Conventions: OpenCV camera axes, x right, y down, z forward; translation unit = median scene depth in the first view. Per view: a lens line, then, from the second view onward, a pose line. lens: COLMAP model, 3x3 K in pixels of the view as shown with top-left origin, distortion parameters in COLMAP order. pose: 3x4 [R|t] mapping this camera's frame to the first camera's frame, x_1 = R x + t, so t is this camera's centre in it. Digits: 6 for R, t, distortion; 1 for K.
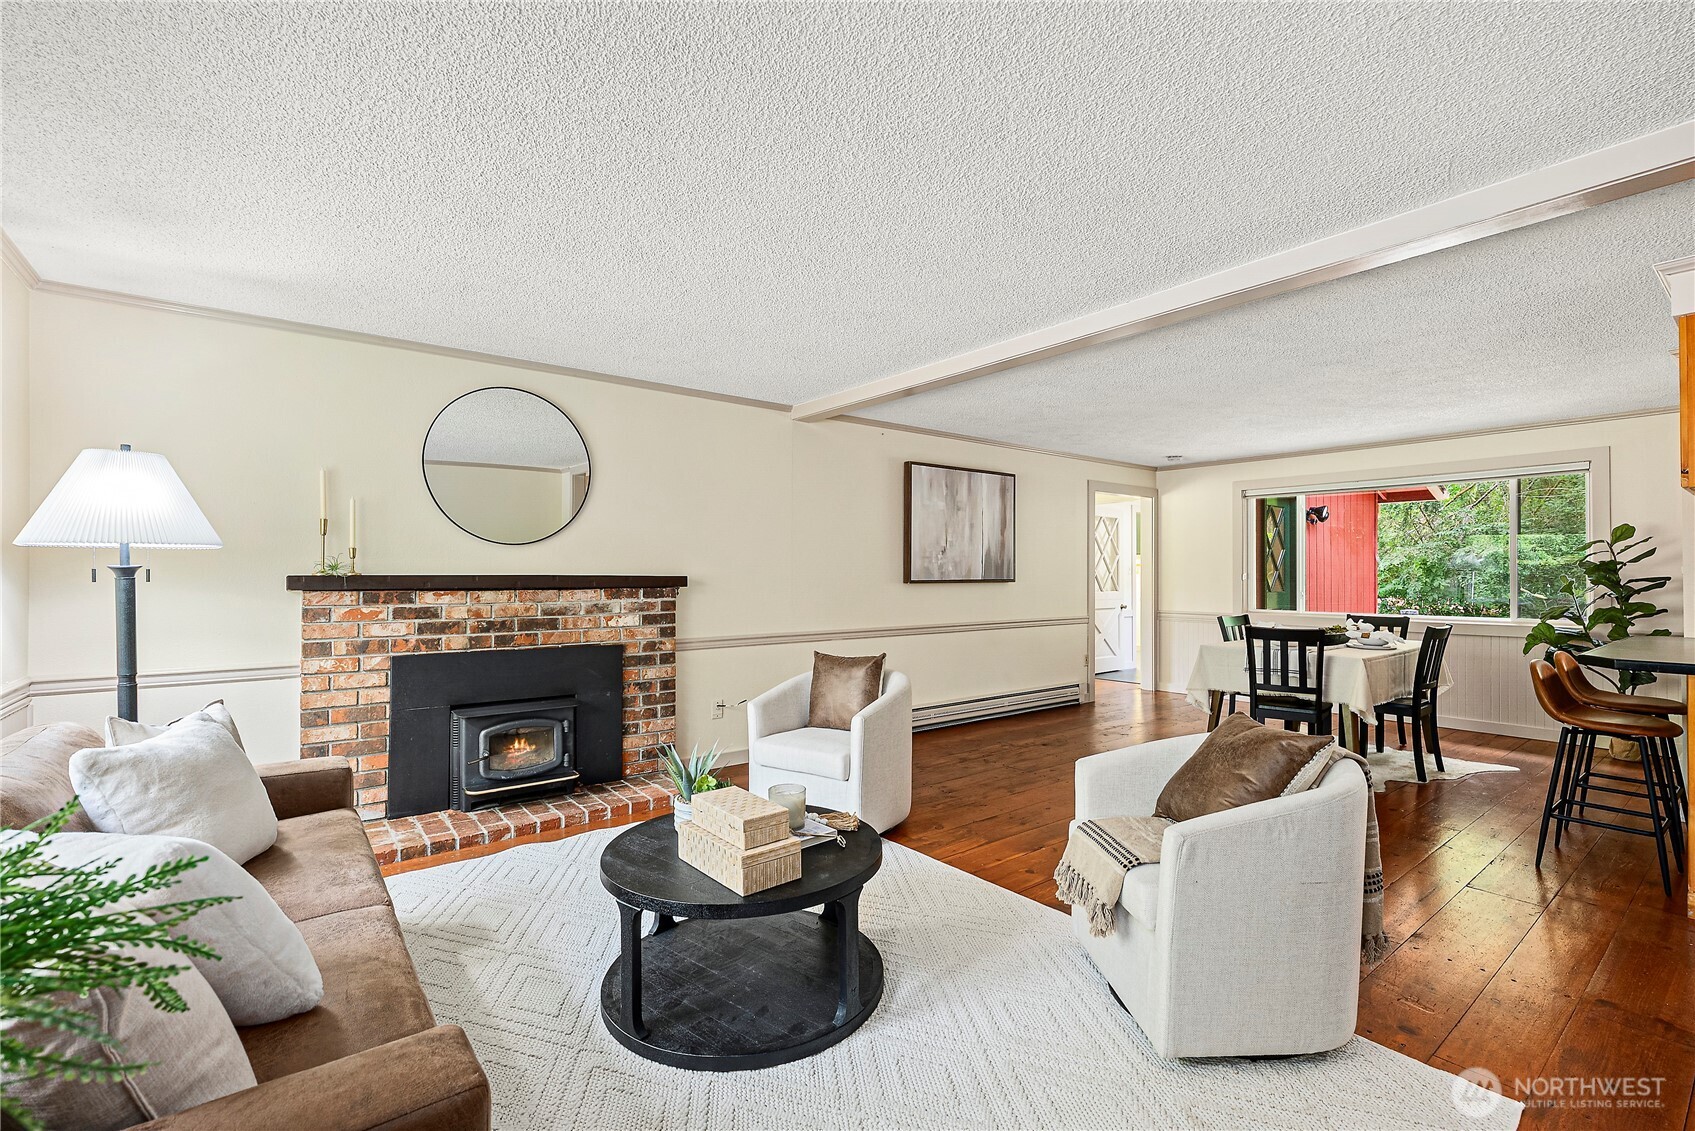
lens RADIAL K [[746.3, 0, 850.8], [0, 746.3, 568.7], [0, 0, 1]] dist [-0.002743, -0.000421]
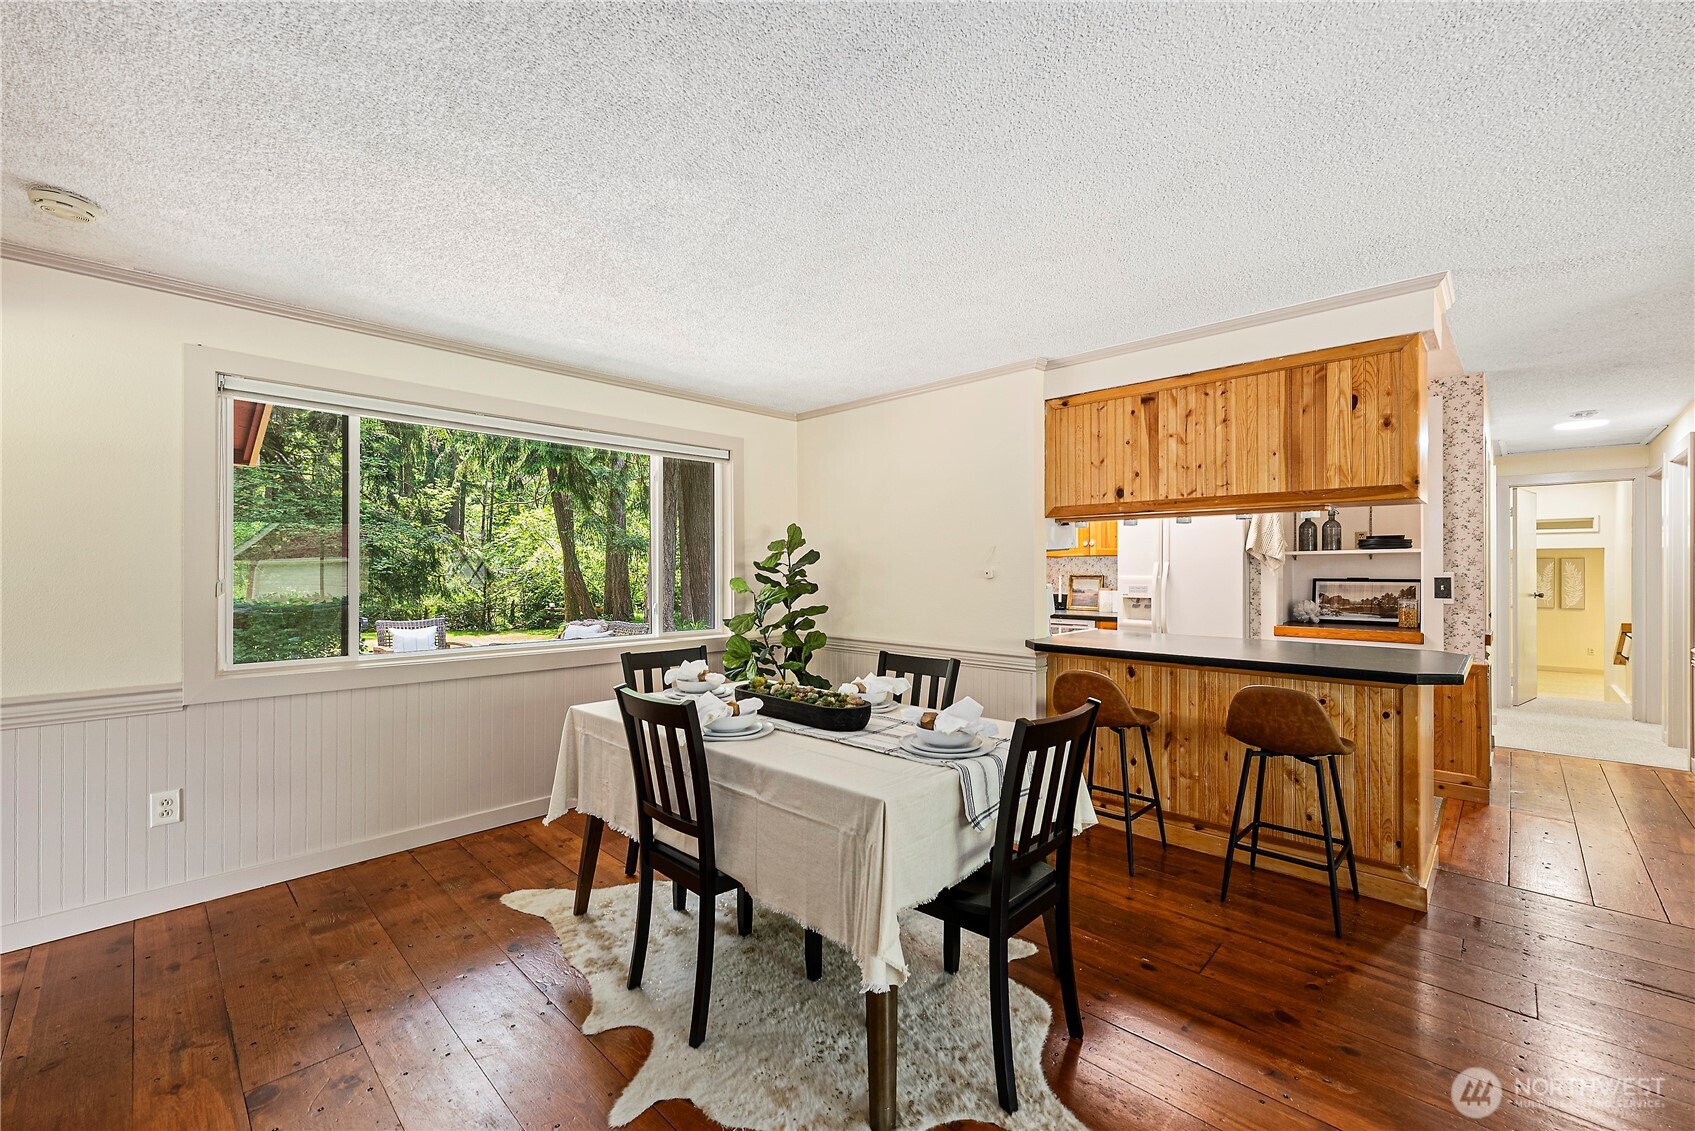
lens RADIAL K [[688.0, 0, 853.5], [0, 688.0, 567.6], [0, 0, 1]] dist [0.002147, -0.001271]
pose [[-0.145999, 0.000483, 0.989285, 0.208772], [-0.005090, 0.999986, -0.001239, -0.005000], [-0.989272, -0.005217, -0.145994, 1.310536]]
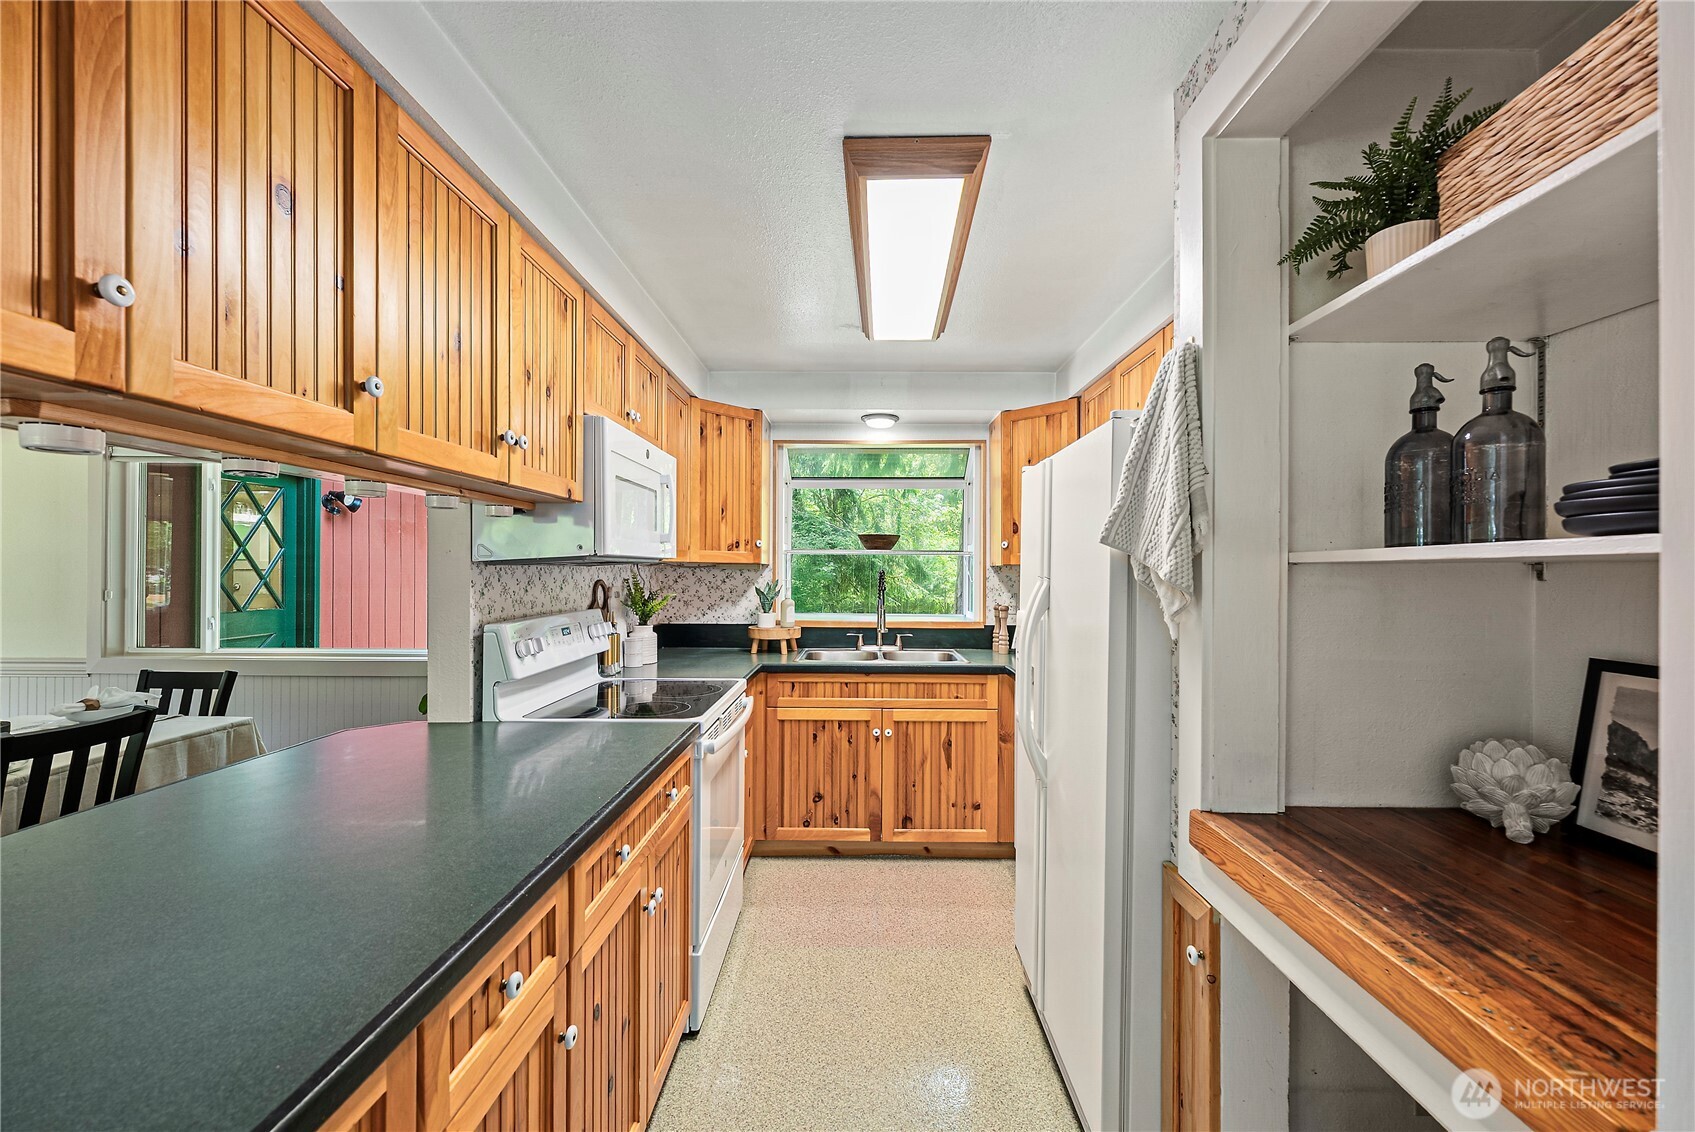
lens RADIAL K [[688.0, 0, 849.5], [0, 688.0, 567.4], [0, 0, 1]] dist [0.002147, -0.001271]
pose [[0.619851, 0.002273, 0.784716, 0.860370], [-0.006482, 0.999977, 0.002224, -0.028760], [-0.784692, -0.006465, 0.619852, 0.400343]]
